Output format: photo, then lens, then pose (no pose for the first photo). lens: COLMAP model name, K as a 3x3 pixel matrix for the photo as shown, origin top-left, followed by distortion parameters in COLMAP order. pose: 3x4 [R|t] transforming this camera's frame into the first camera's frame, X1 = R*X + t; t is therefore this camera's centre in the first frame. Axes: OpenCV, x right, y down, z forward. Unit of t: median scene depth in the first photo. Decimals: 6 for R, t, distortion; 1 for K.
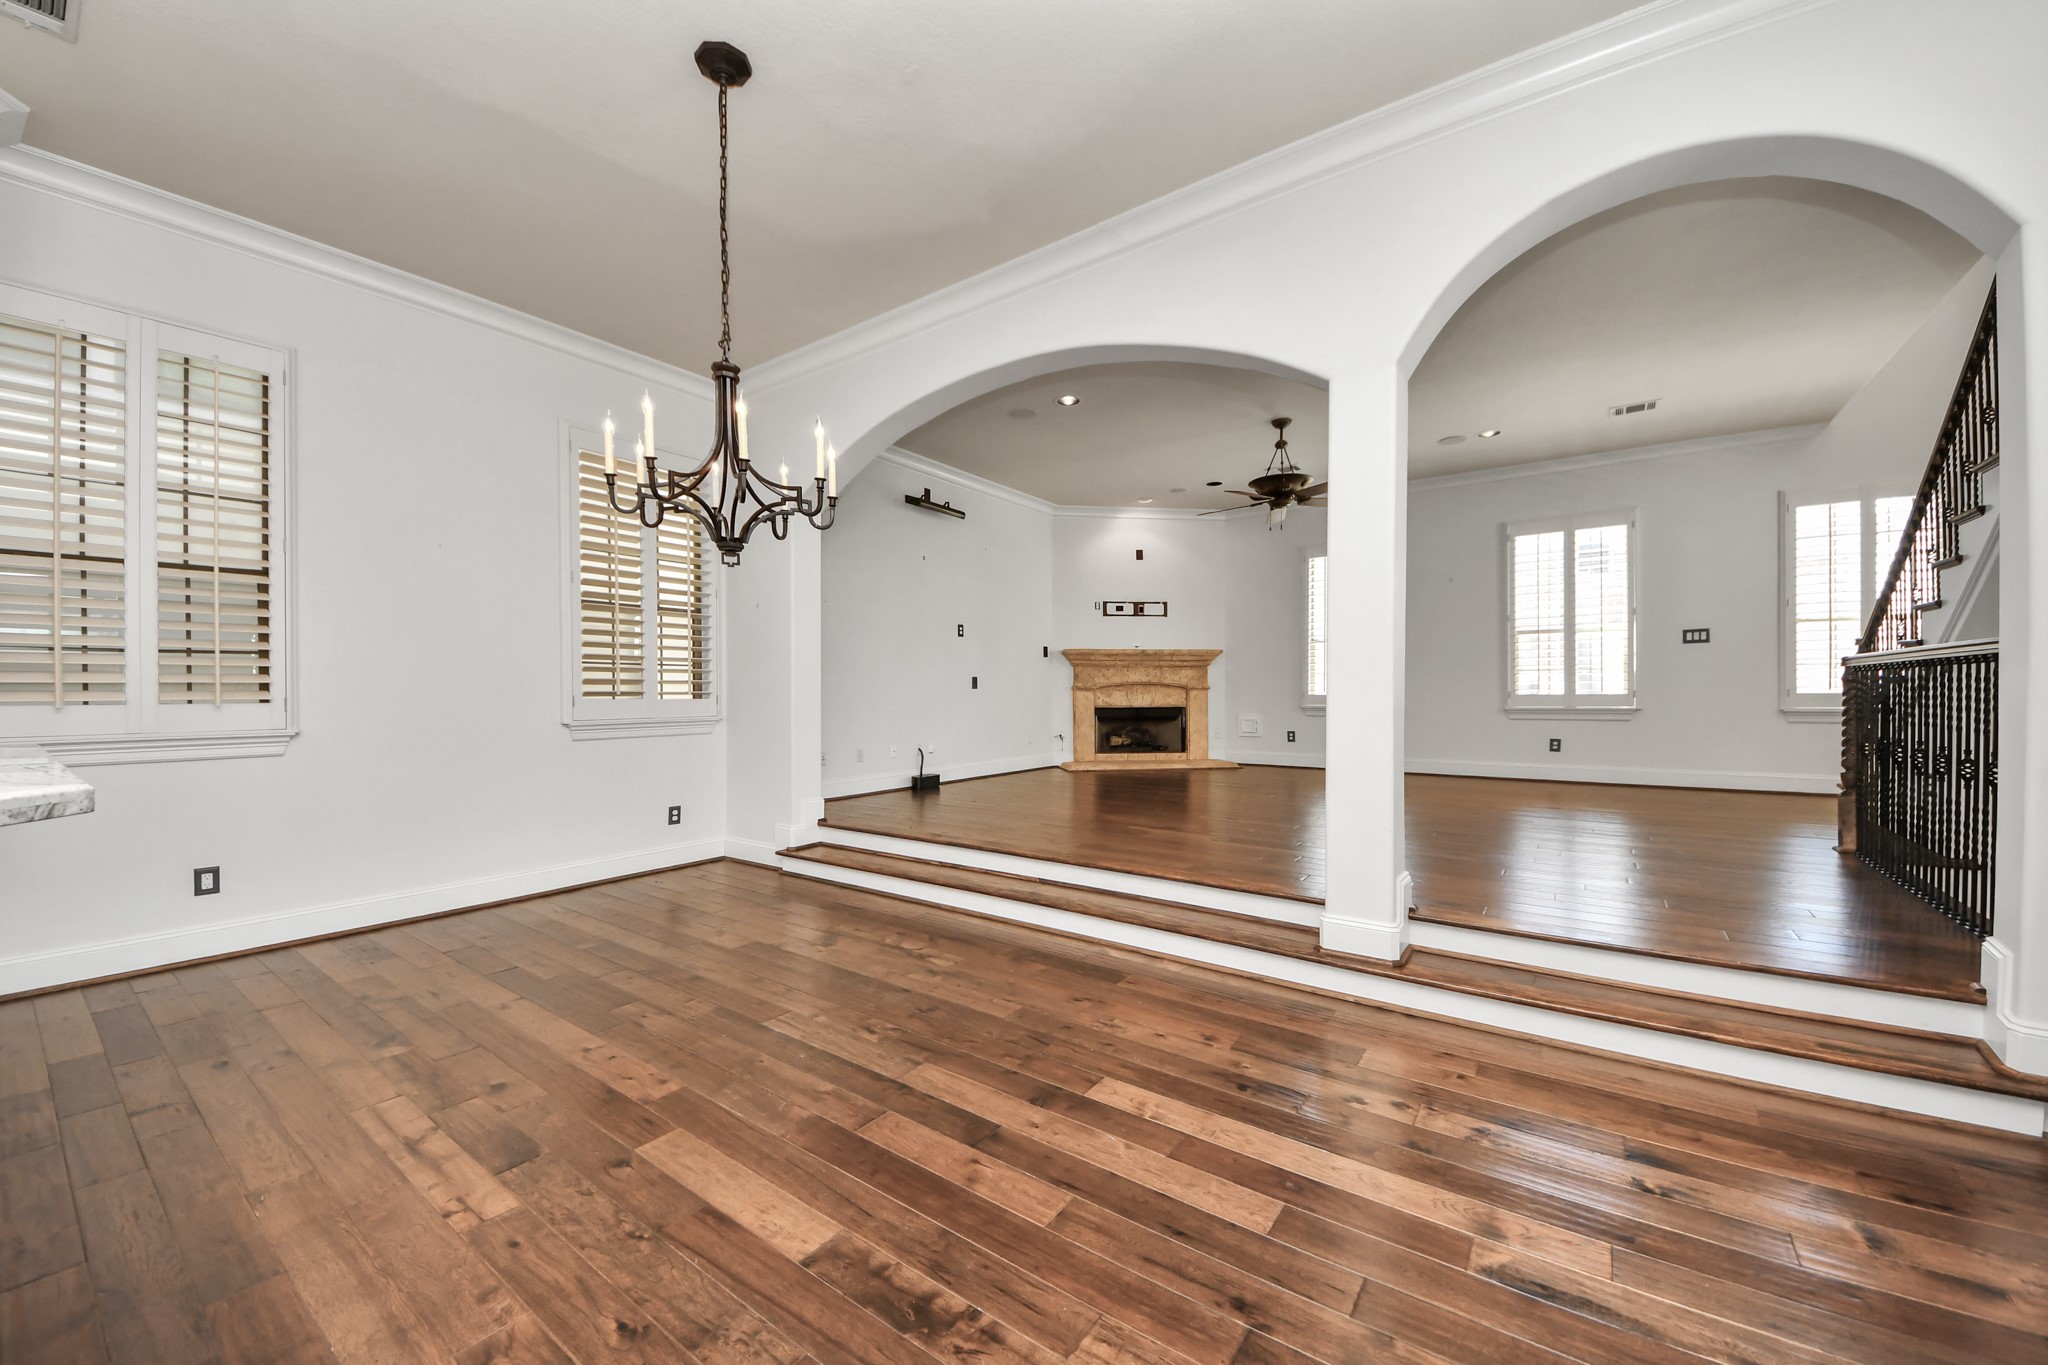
lens RADIAL K [[731.6, 0, 1024.4], [0, 731.6, 706.9], [0, 0, 1]] dist [0.009812, -0.000113]
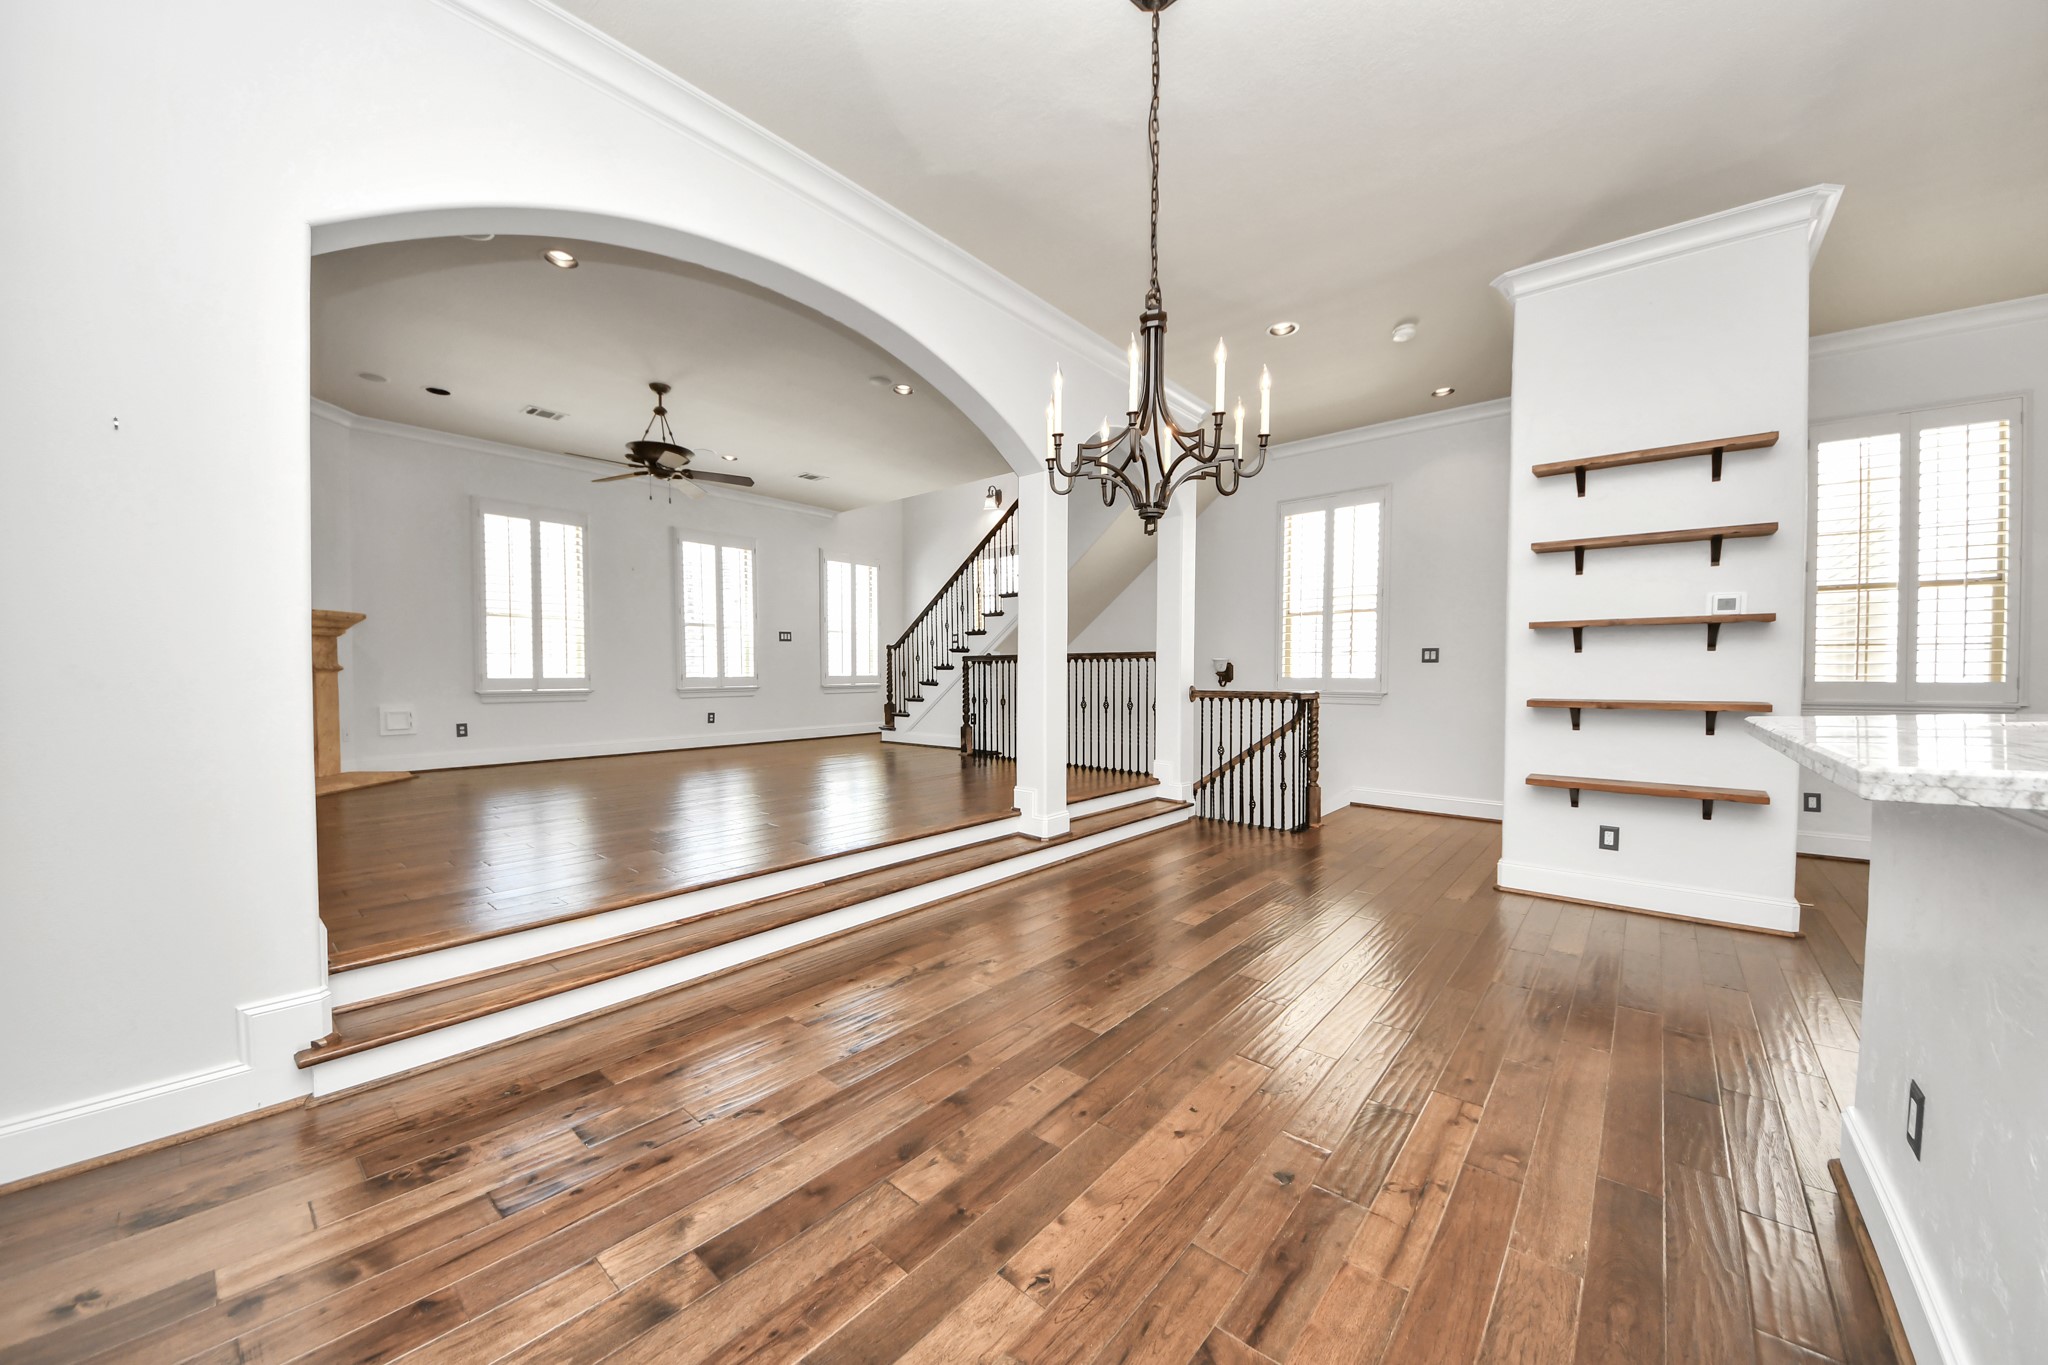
lens RADIAL K [[762.6, 0, 999.3], [0, 762.6, 699.3], [0, 0, 1]] dist [0.003430, 0.000125]
pose [[0.097545, -0.030452, 0.994765, -0.703217], [0.021475, 0.999363, 0.028487, -0.007555], [-0.994999, 0.018584, 0.098137, 0.555360]]
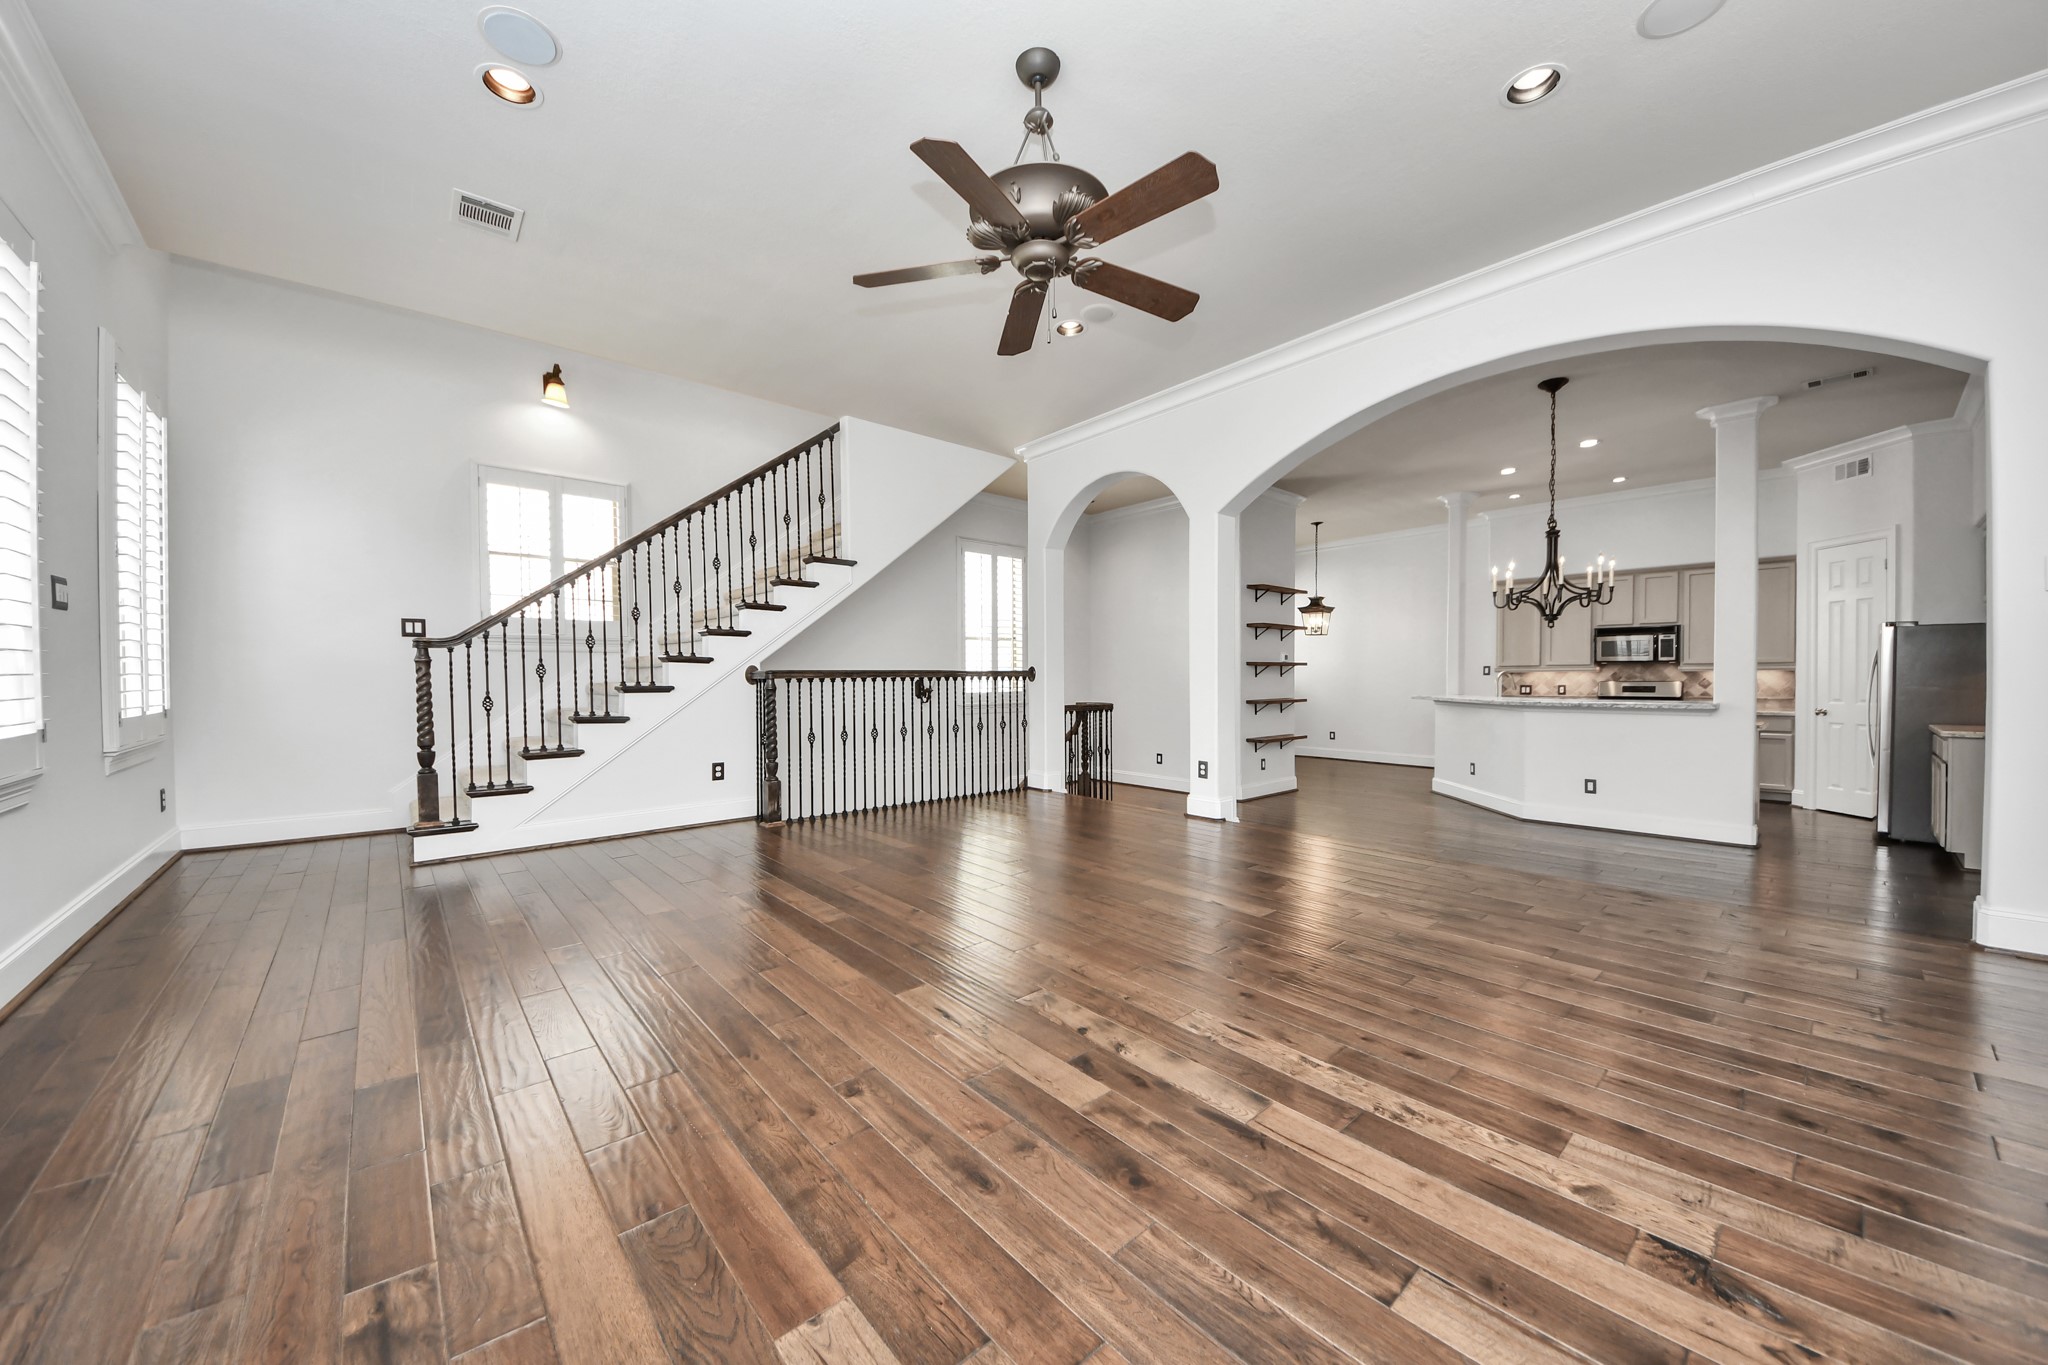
lens RADIAL K [[732.2, 0, 1037.7], [0, 732.2, 683.1], [0, 0, 1]] dist [-0.000554, -0.016090]
pose [[-0.979135, 0.011395, 0.202890, 0.299307], [0.018699, 0.999243, 0.034118, -0.068738], [-0.202347, 0.037200, -0.978607, 1.664959]]
